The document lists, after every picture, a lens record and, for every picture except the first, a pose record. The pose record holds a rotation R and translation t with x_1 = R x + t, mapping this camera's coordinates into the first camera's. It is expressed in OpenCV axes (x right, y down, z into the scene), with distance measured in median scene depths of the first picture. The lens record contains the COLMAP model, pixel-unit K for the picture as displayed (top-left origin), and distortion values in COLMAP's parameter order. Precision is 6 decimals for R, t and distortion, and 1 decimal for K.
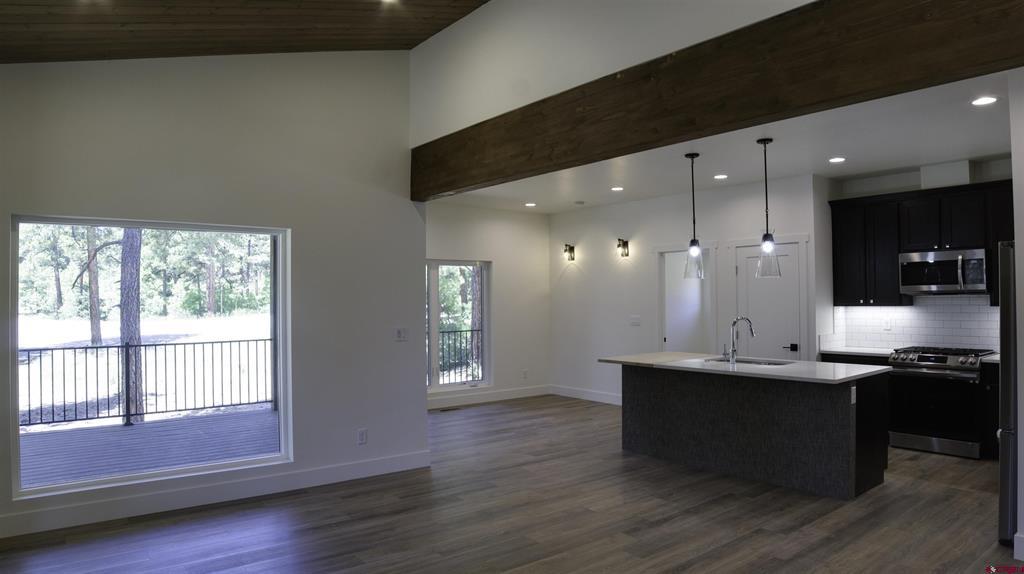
lens RADIAL K [[636.2, 0, 512.0], [0, 636.2, 287.0], [0, 0, 1]] dist [-0.109003, 0.045678]
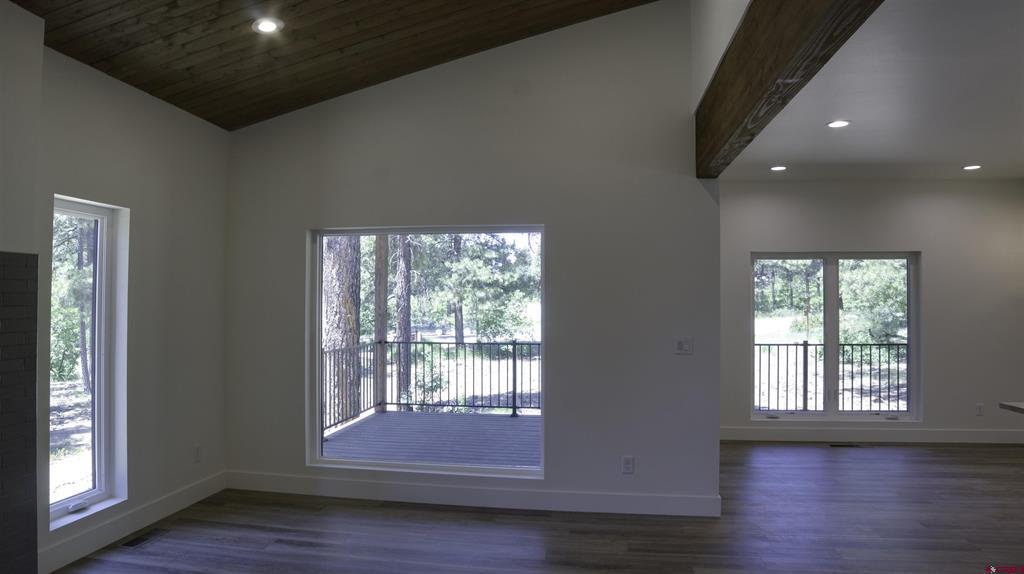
lens RADIAL K [[636.2, 0, 512.0], [0, 636.2, 287.0], [0, 0, 1]] dist [-0.109003, 0.045678]
pose [[0.691471, -0.009081, -0.722347, 0.283302], [0.007058, 0.999958, -0.005816, 0.003341], [0.722369, -0.001077, 0.691506, 0.324633]]
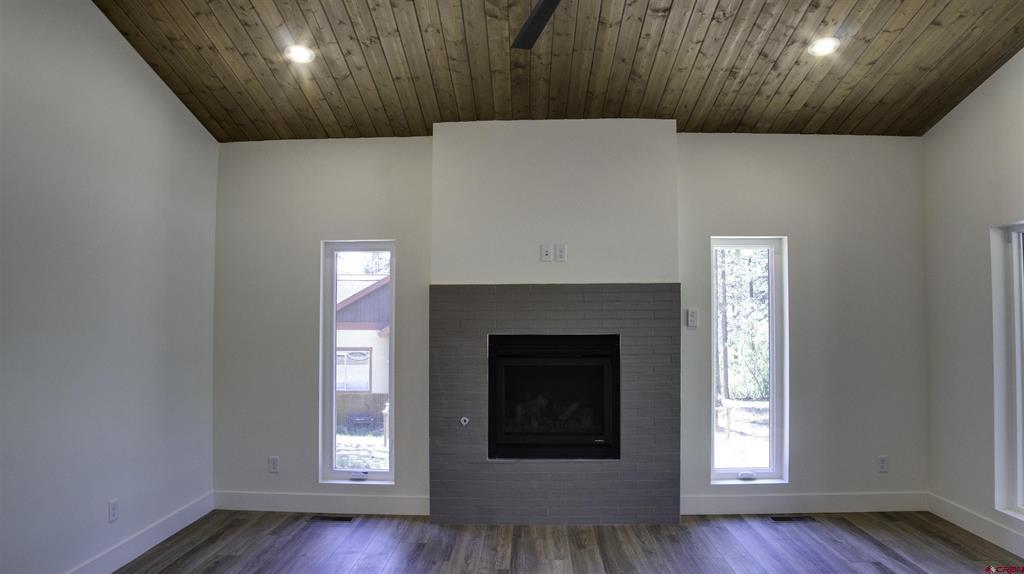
lens RADIAL K [[636.2, 0, 512.0], [0, 636.2, 287.0], [0, 0, 1]] dist [-0.109003, 0.045678]
pose [[-0.644977, -0.018478, -0.763978, 0.377382], [0.019783, 0.998969, -0.040863, 0.001120], [0.763946, -0.041469, -0.643947, 0.879304]]
